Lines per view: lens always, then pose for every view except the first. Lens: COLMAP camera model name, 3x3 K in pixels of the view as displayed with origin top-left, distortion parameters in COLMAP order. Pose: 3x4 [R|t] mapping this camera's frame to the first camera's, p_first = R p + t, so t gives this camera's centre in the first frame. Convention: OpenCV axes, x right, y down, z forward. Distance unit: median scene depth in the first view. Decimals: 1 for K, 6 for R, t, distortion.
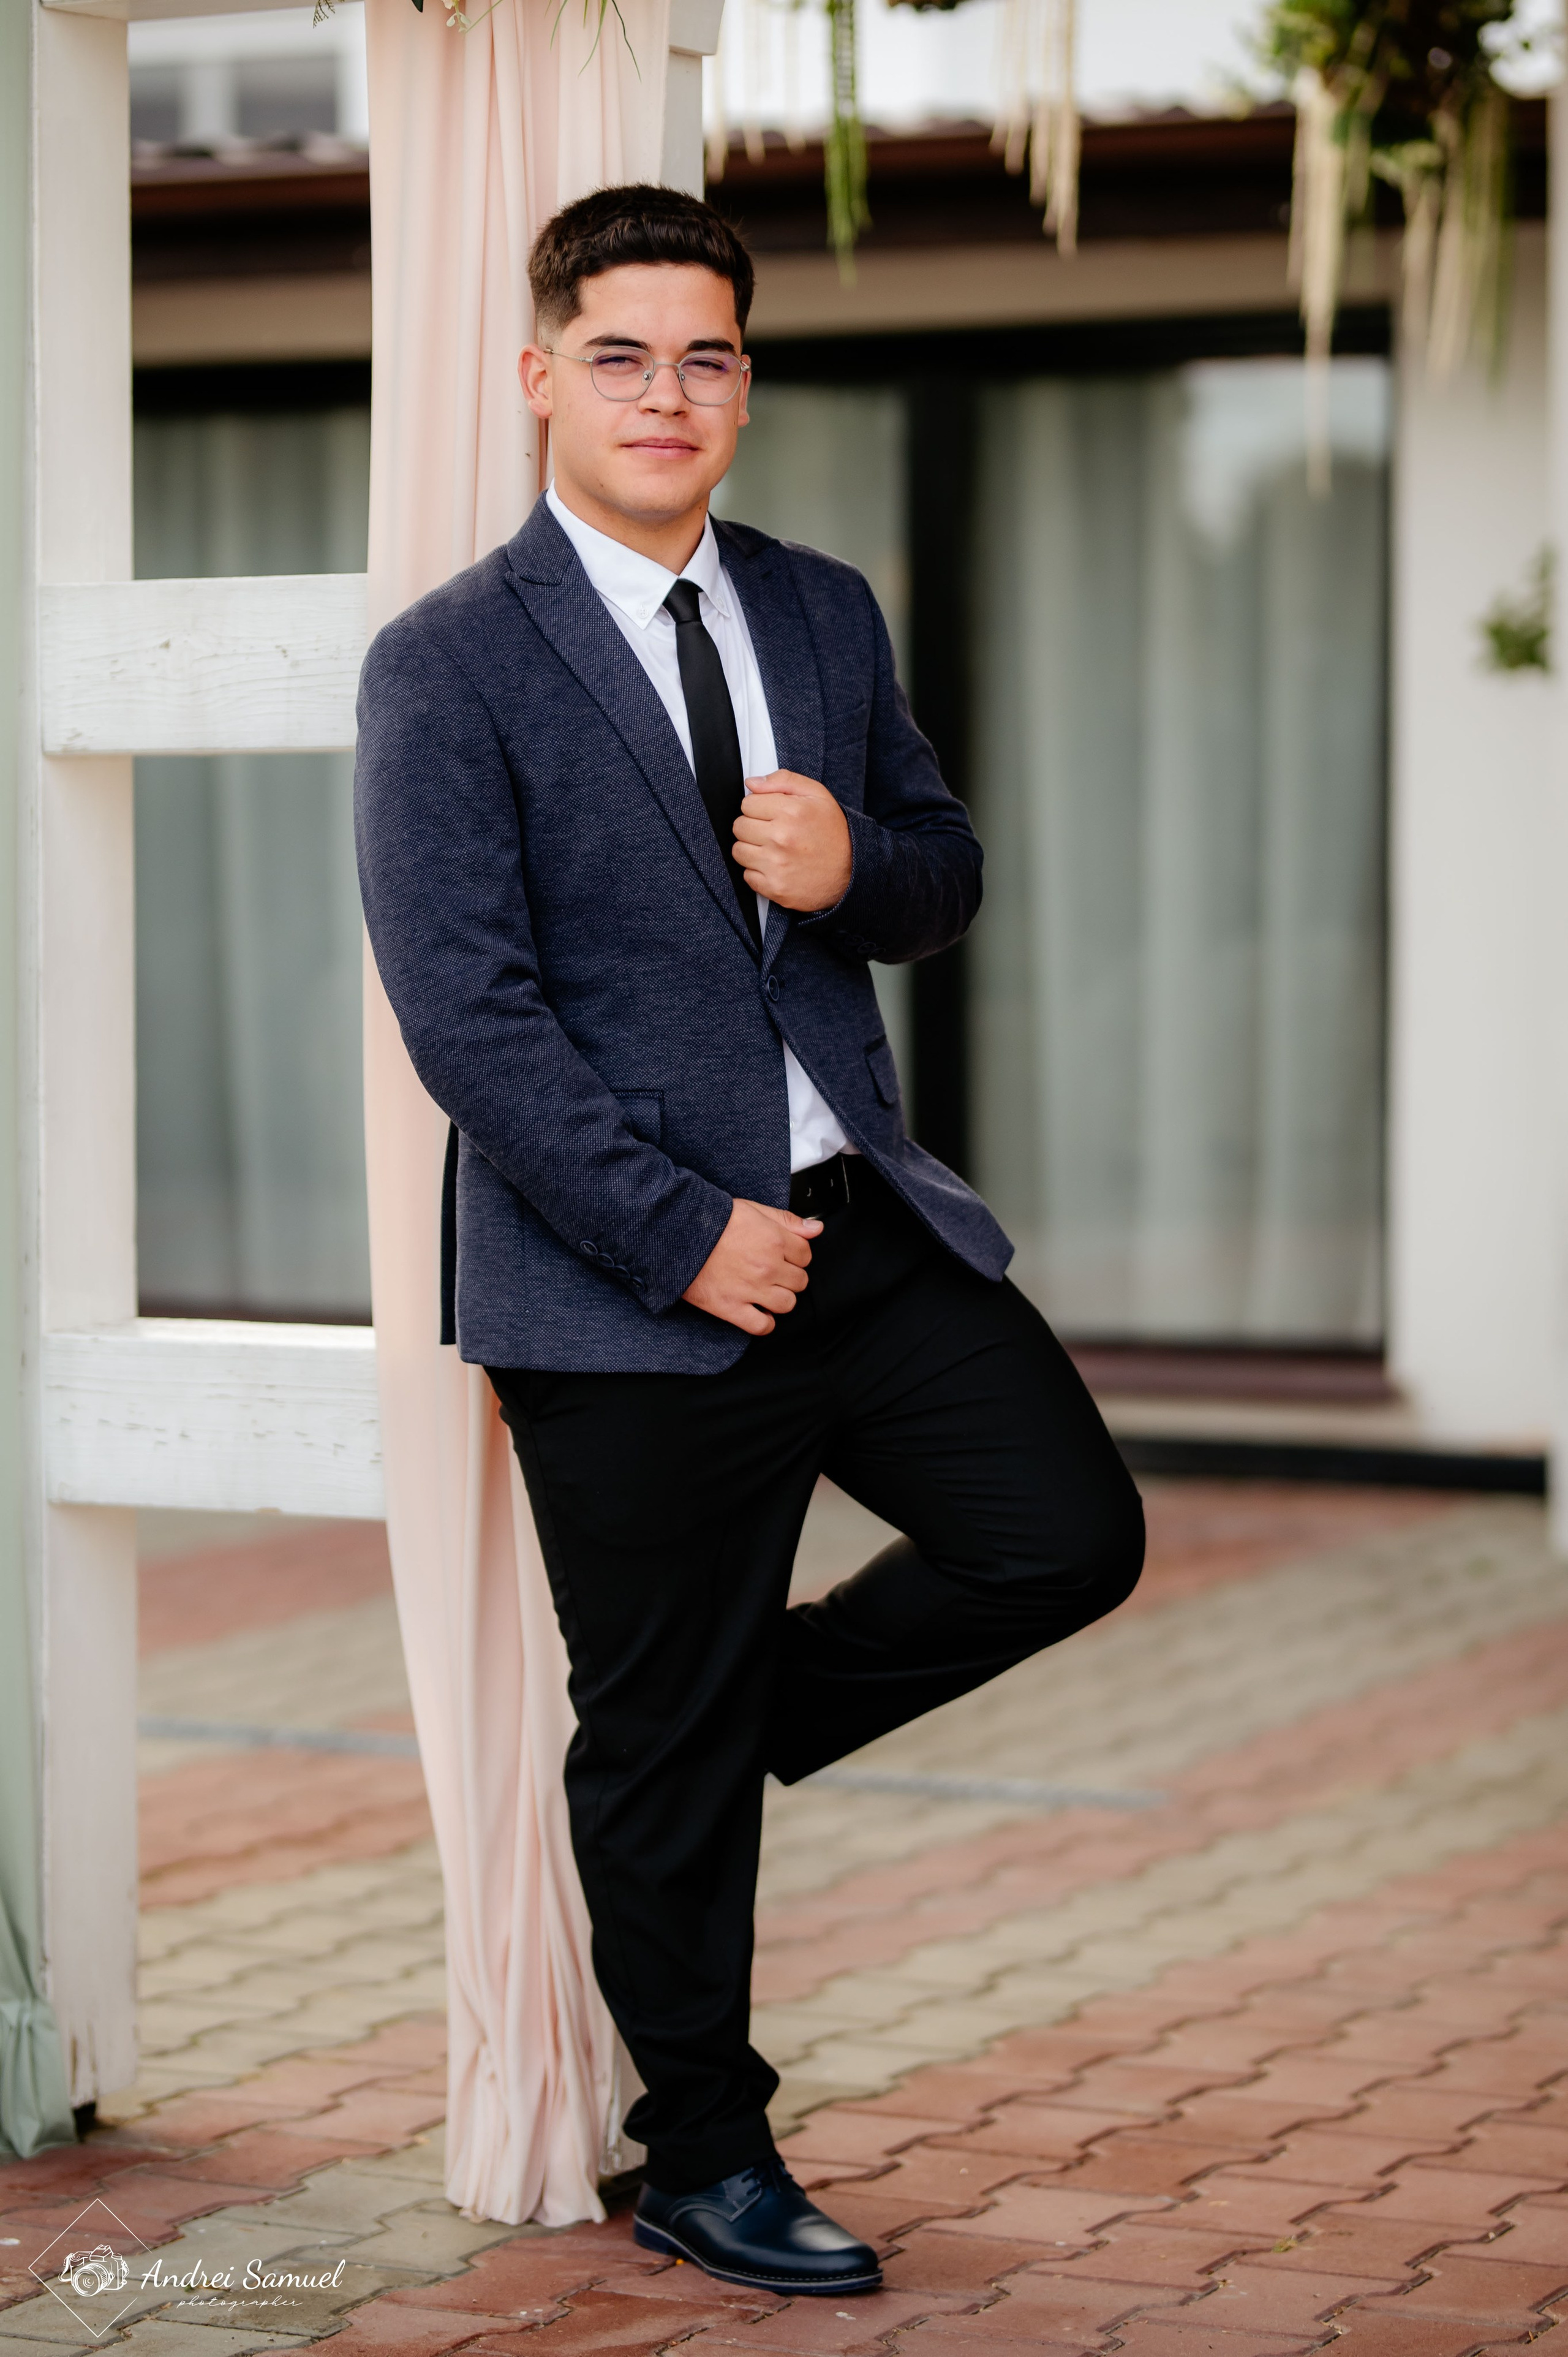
lens RADIAL K [[5640.0, 0, 784.0], [0, 5640.0, 1178.5], [0, 0, 1]] dist [-0.138535, -0.361612]
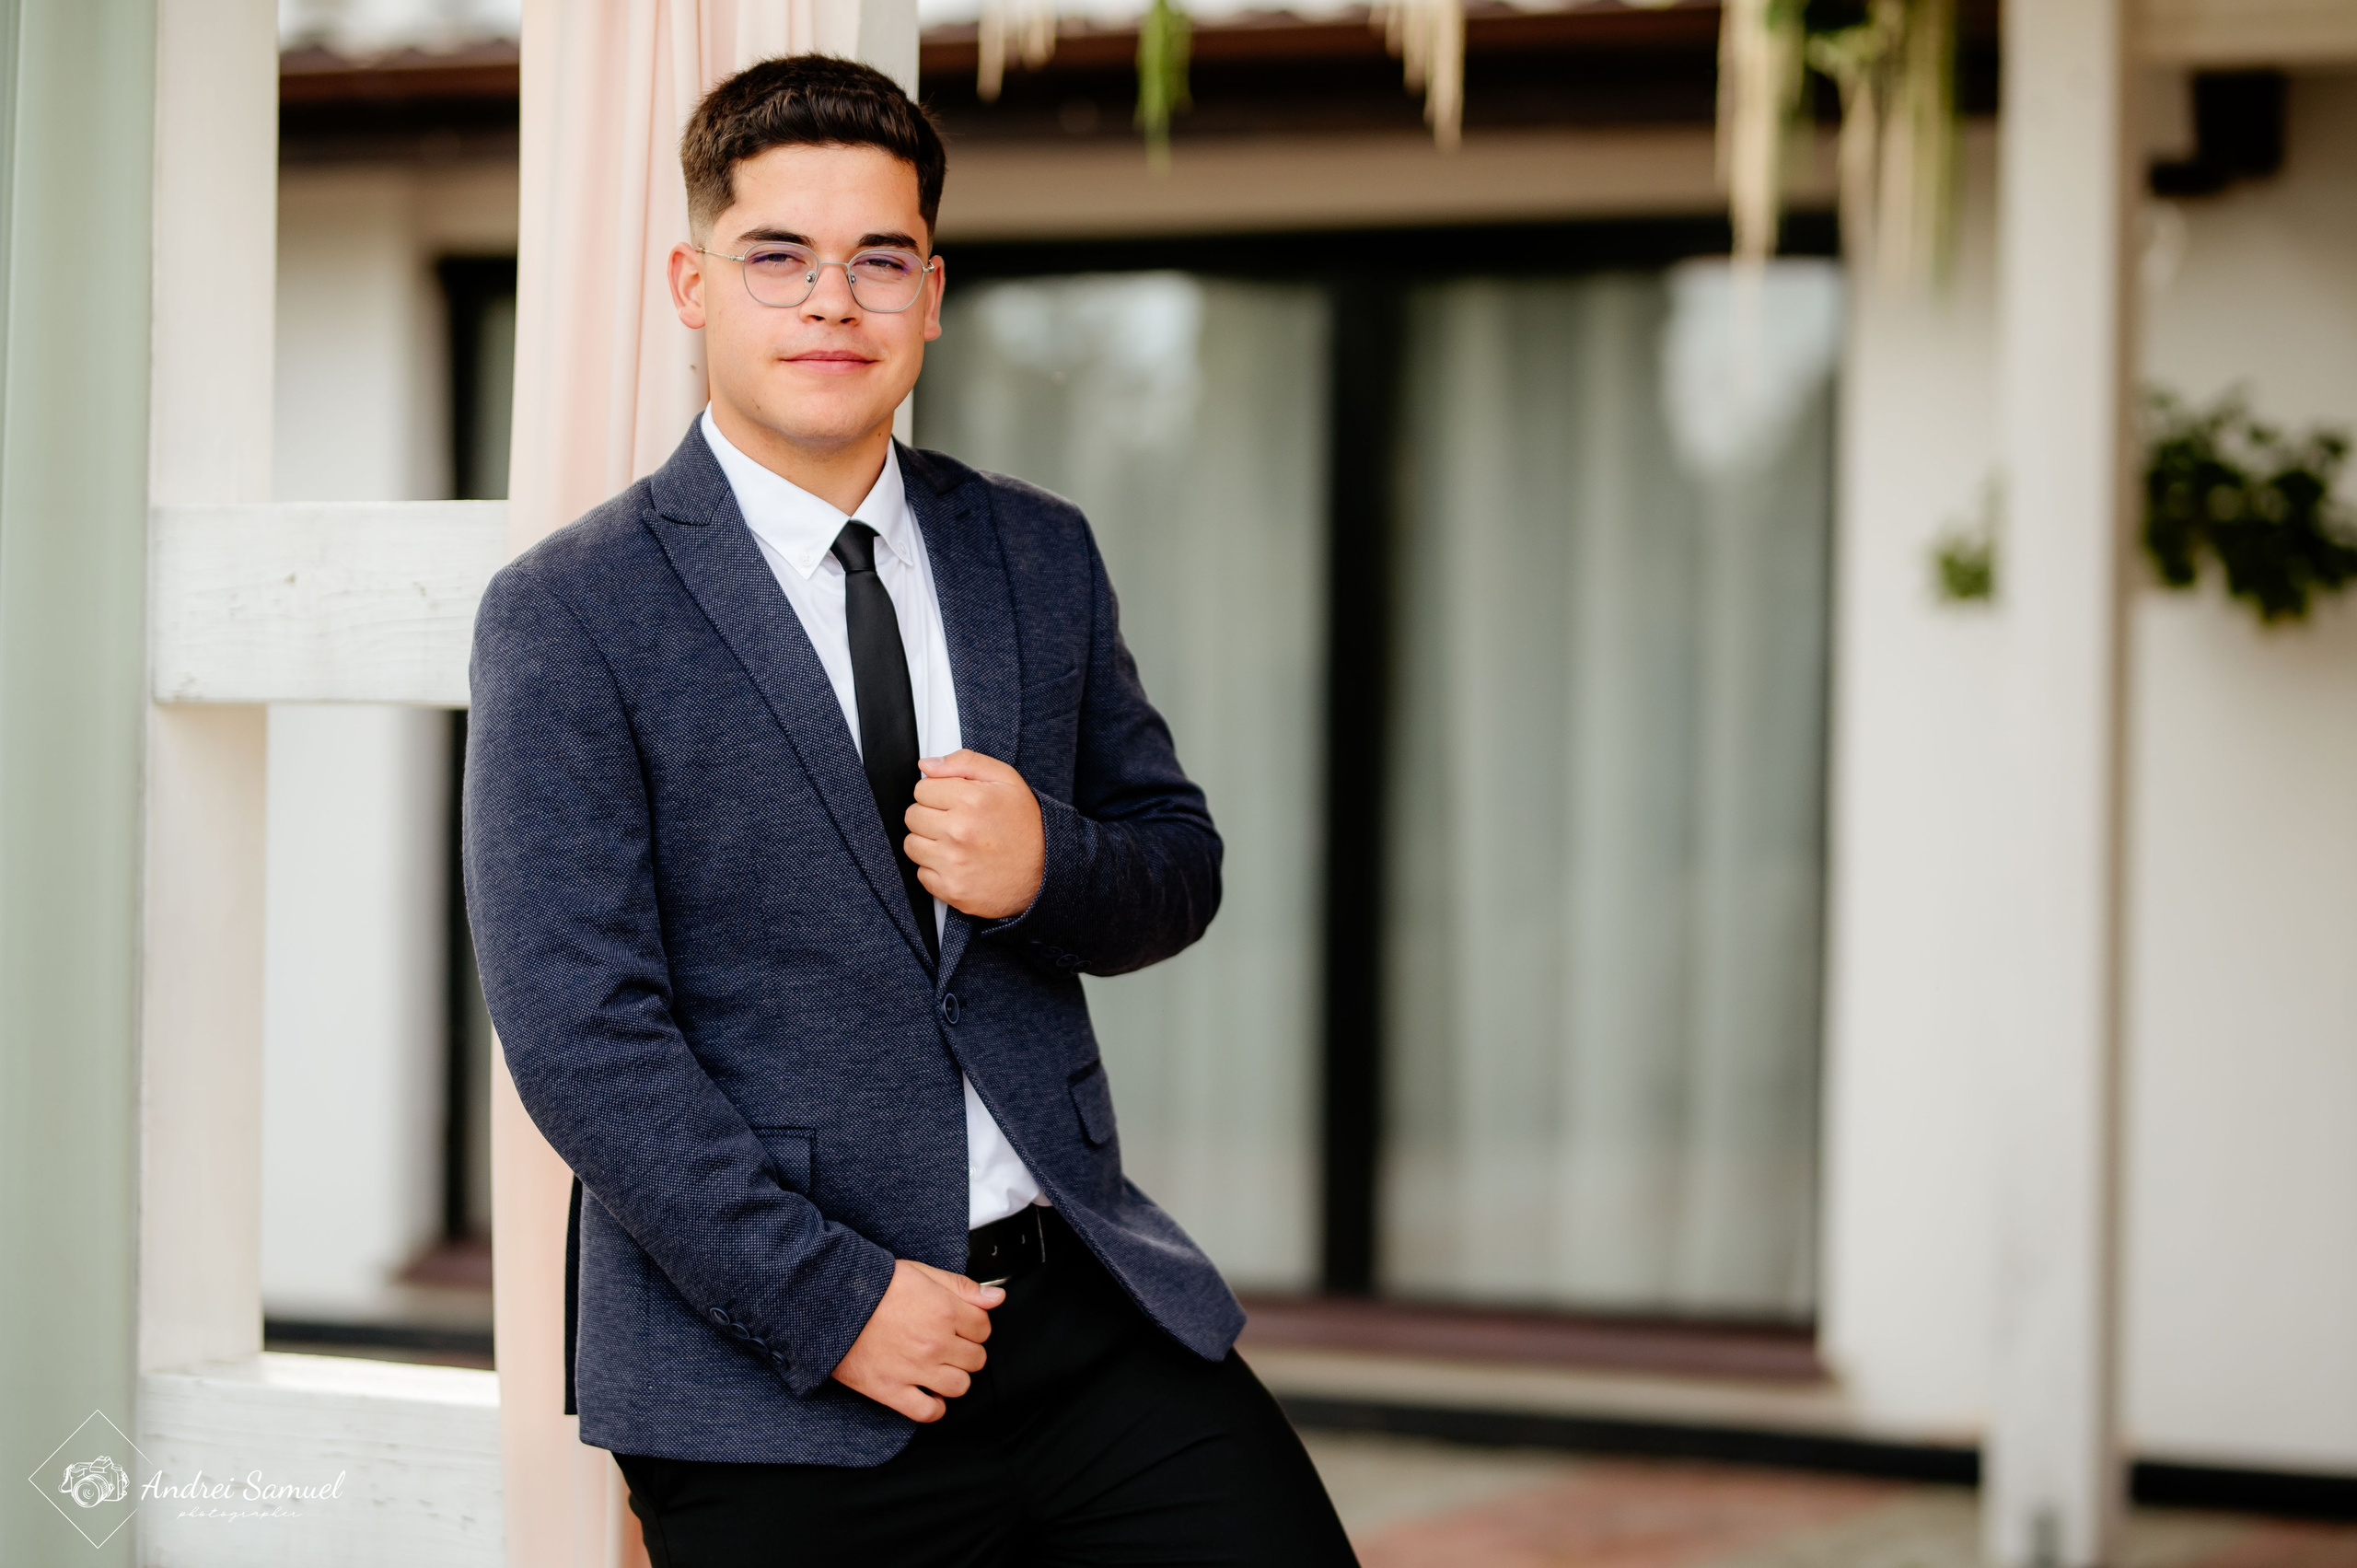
lens RADIAL K [[5427.2, 0, 911.2], [0, 5427.2, 867.8], [0, 0, 1]] dist [-0.061896, -0.486731]
pose [[0.996732, 0.018695, -0.078586, 0.055424], [-0.021226, 0.999279, -0.031493, -0.029249], [0.077941, 0.033058, 0.996410, 0.195093]]
